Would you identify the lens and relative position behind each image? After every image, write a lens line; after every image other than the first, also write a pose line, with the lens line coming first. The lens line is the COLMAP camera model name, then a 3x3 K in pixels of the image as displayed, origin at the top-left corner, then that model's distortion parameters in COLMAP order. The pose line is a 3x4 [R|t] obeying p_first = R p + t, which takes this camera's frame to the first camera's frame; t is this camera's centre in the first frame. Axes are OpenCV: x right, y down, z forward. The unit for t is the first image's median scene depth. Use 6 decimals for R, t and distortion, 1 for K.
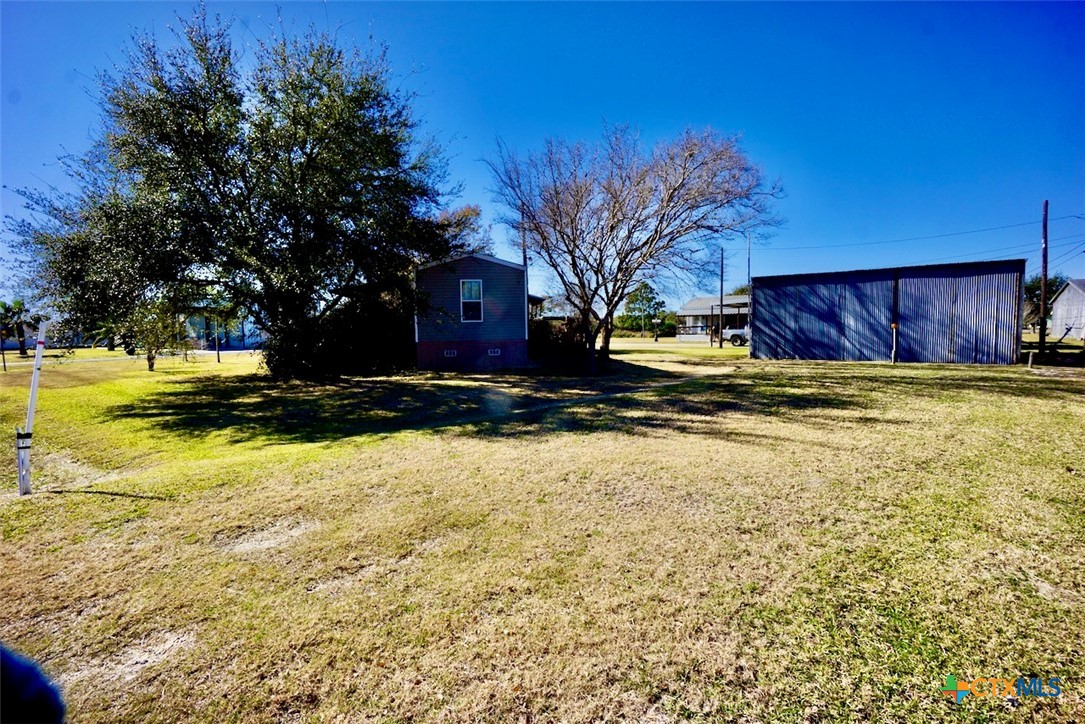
lens RADIAL K [[463.4, 0, 542.5], [0, 463.4, 362.0], [0, 0, 1]] dist [-0.062165, 0.021346]
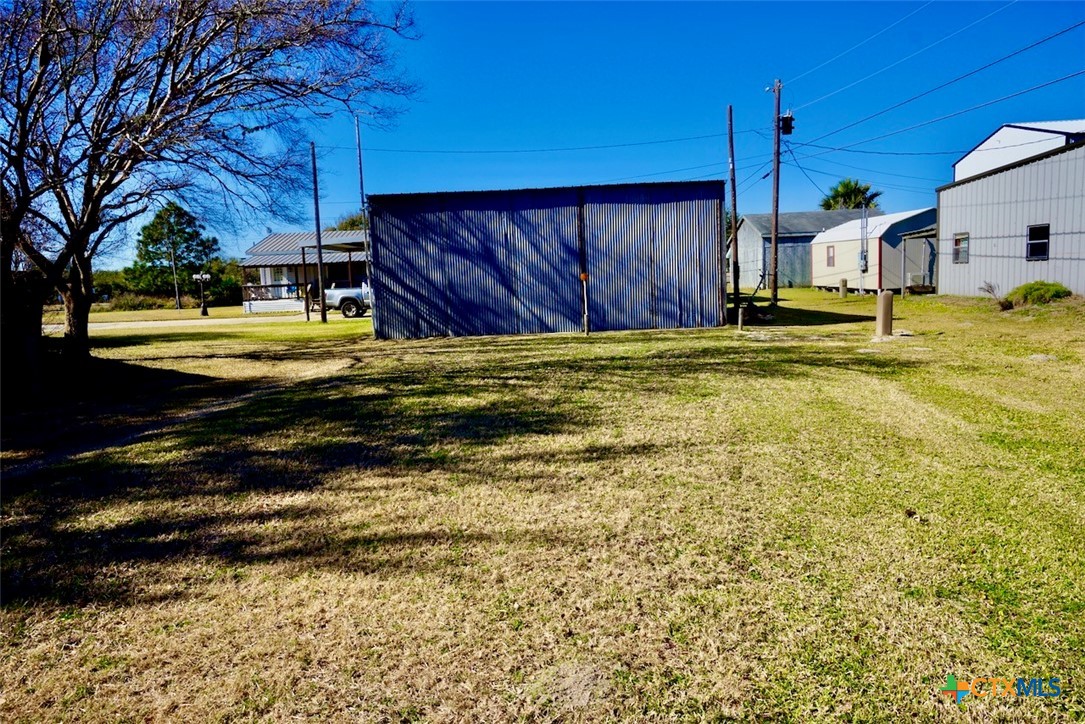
lens RADIAL K [[772.9, 0, 542.5], [0, 772.9, 362.0], [0, 0, 1]] dist [0.042220, -0.000246]
pose [[0.799739, -0.082167, 0.594698, 0.056938], [0.069251, 0.996603, 0.044569, -0.011022], [-0.596340, 0.005540, 0.802713, 0.132493]]
